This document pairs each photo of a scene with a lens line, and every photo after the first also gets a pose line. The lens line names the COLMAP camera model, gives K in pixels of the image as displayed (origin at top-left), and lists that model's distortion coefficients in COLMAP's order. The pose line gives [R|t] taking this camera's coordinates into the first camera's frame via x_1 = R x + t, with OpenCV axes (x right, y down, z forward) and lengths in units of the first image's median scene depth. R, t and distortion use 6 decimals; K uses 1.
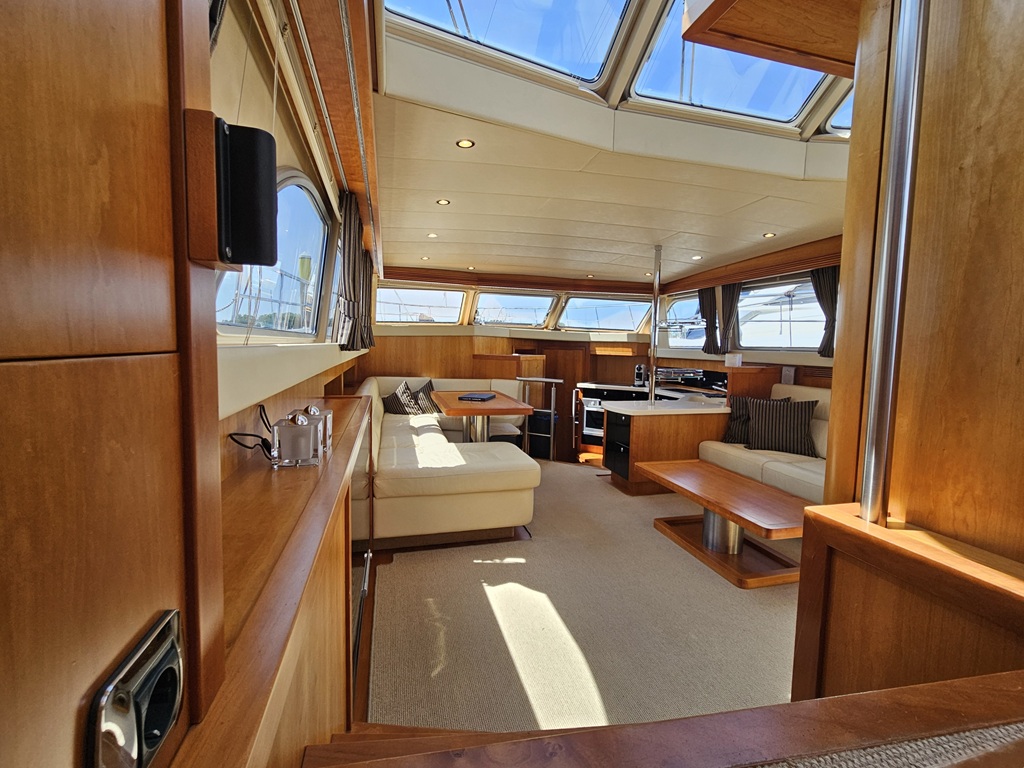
lens RADIAL K [[447.5, 0, 510.3], [0, 447.5, 377.8], [0, 0, 1]] dist [0.009299, 0.000047]
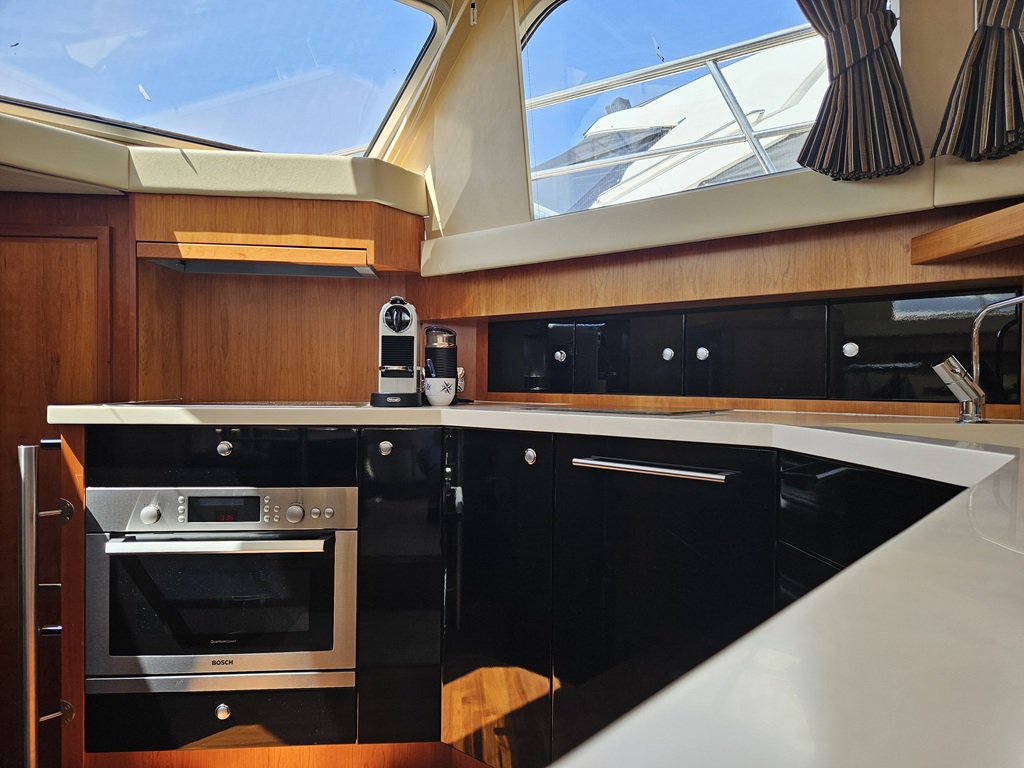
lens RADIAL K [[695.8, 0, 514.5], [0, 695.8, 388.6], [0, 0, 1]] dist [0.068196, -0.063357]
pose [[0.827251, -0.018981, 0.561512, 0.186464], [0.050421, 0.997905, -0.040551, 0.034115], [-0.559565, 0.061857, 0.826475, 0.869510]]
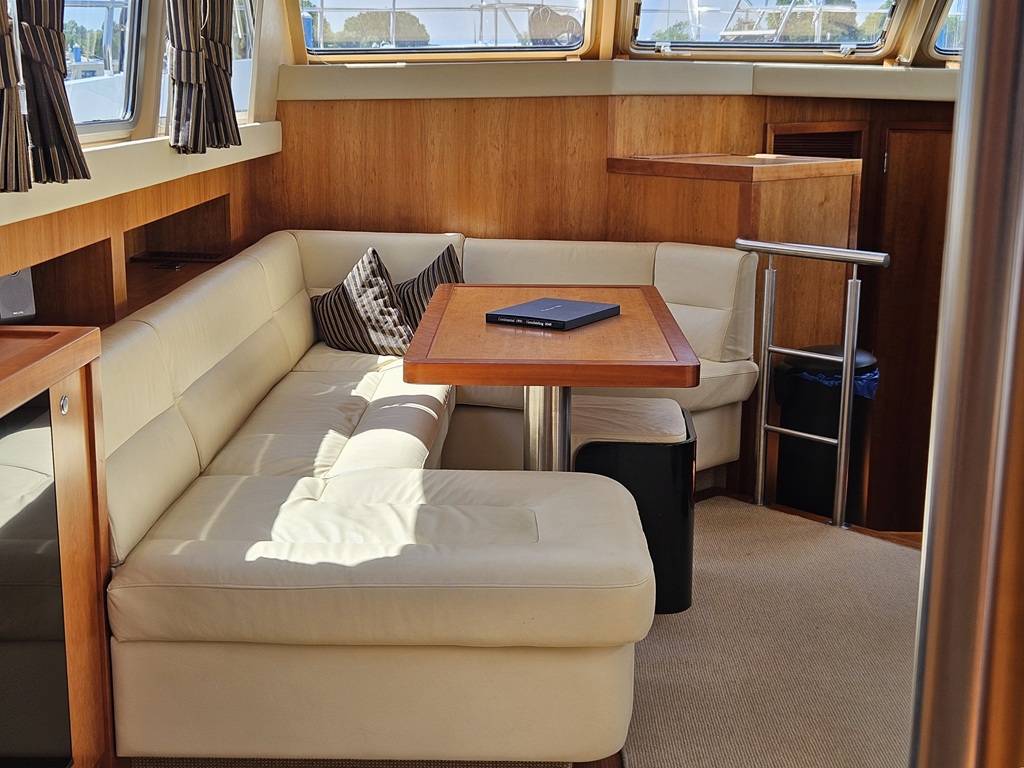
lens RADIAL K [[1381.9, 0, 504.4], [0, 1381.9, 406.5], [0, 0, 1]] dist [0.074491, -0.071436]
pose [[0.959624, 0.051983, -0.276440, 0.132677], [-0.009897, 0.988407, 0.151508, -0.031009], [0.281111, -0.142654, 0.949013, 0.070410]]
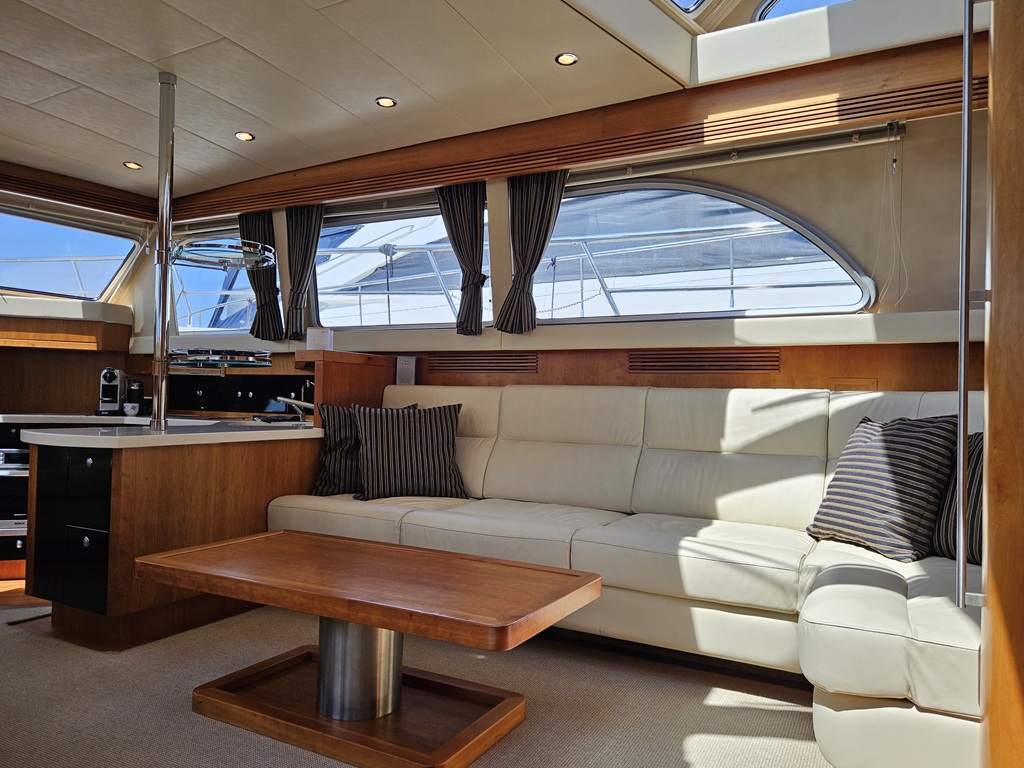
lens RADIAL K [[714.1, 0, 527.4], [0, 714.1, 390.0], [0, 0, 1]] dist [0.051529, -0.050106]
pose [[0.671179, 0.005197, 0.741277, 0.027633], [0.045596, 0.997793, -0.048280, 0.060961], [-0.739892, 0.066204, 0.669460, 0.216623]]
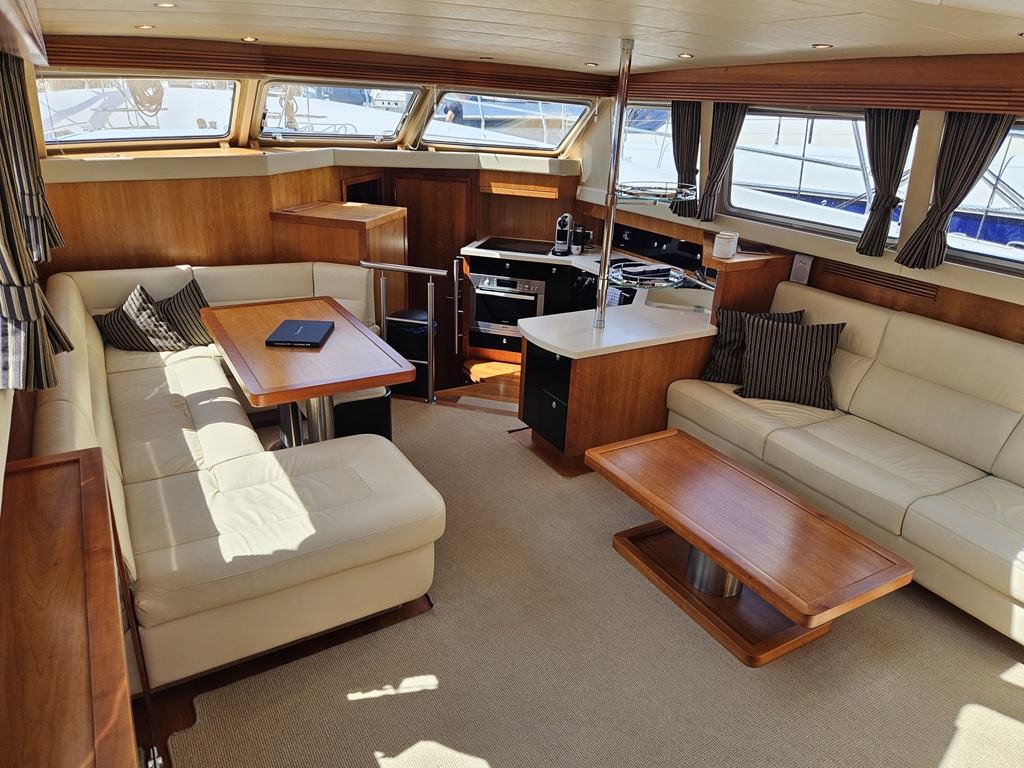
lens RADIAL K [[695.8, 0, 514.5], [0, 695.8, 388.6], [0, 0, 1]] dist [0.068196, -0.063357]
pose [[0.963611, -0.082724, 0.254186, -0.037748], [-0.004186, 0.946123, 0.323779, -0.140432], [-0.267276, -0.313061, 0.911349, 0.117521]]
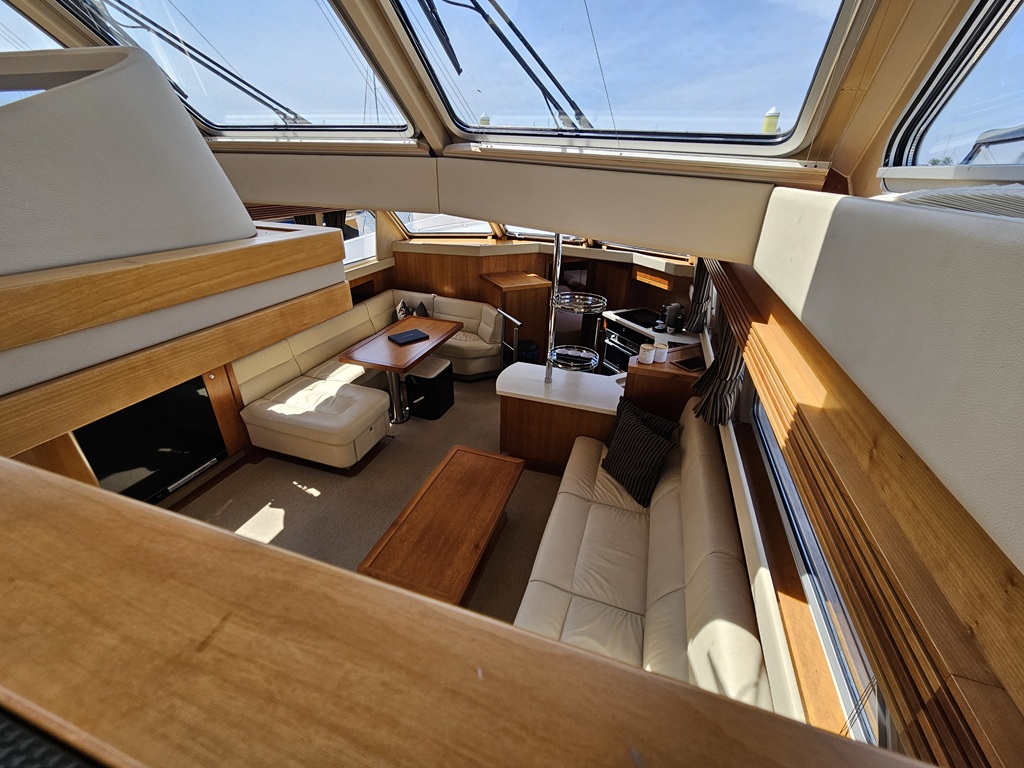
lens RADIAL K [[426.2, 0, 509.8], [0, 426.2, 377.0], [0, 0, 1]] dist [0.000816, 0.000631]
pose [[0.834301, 0.246608, -0.493079, 0.577717], [-0.047796, 0.923364, 0.380939, -0.237262], [0.549234, -0.294250, 0.782150, 0.227692]]
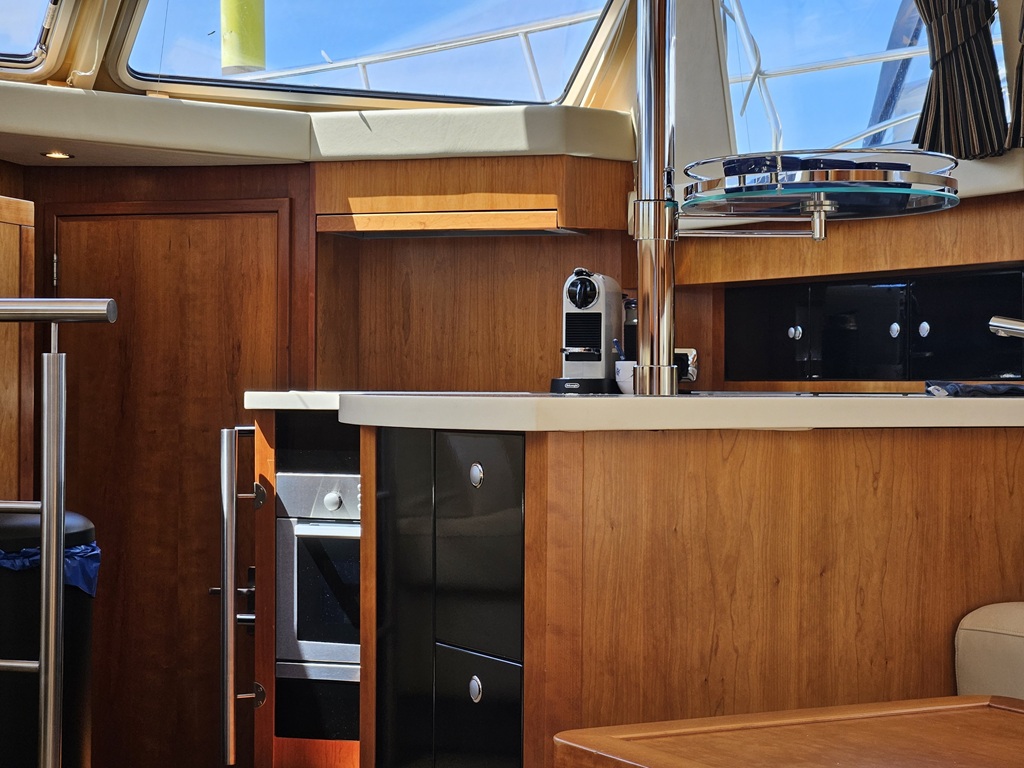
lens RADIAL K [[1985.3, 0, 531.9], [0, 1985.3, 384.5], [0, 0, 1]] dist [-0.231614, 2.356512]
pose [[0.969242, -0.015594, 0.245615, 0.089314], [0.033632, 0.997021, -0.069417, 0.086925], [-0.243801, 0.075543, 0.966879, 0.294944]]
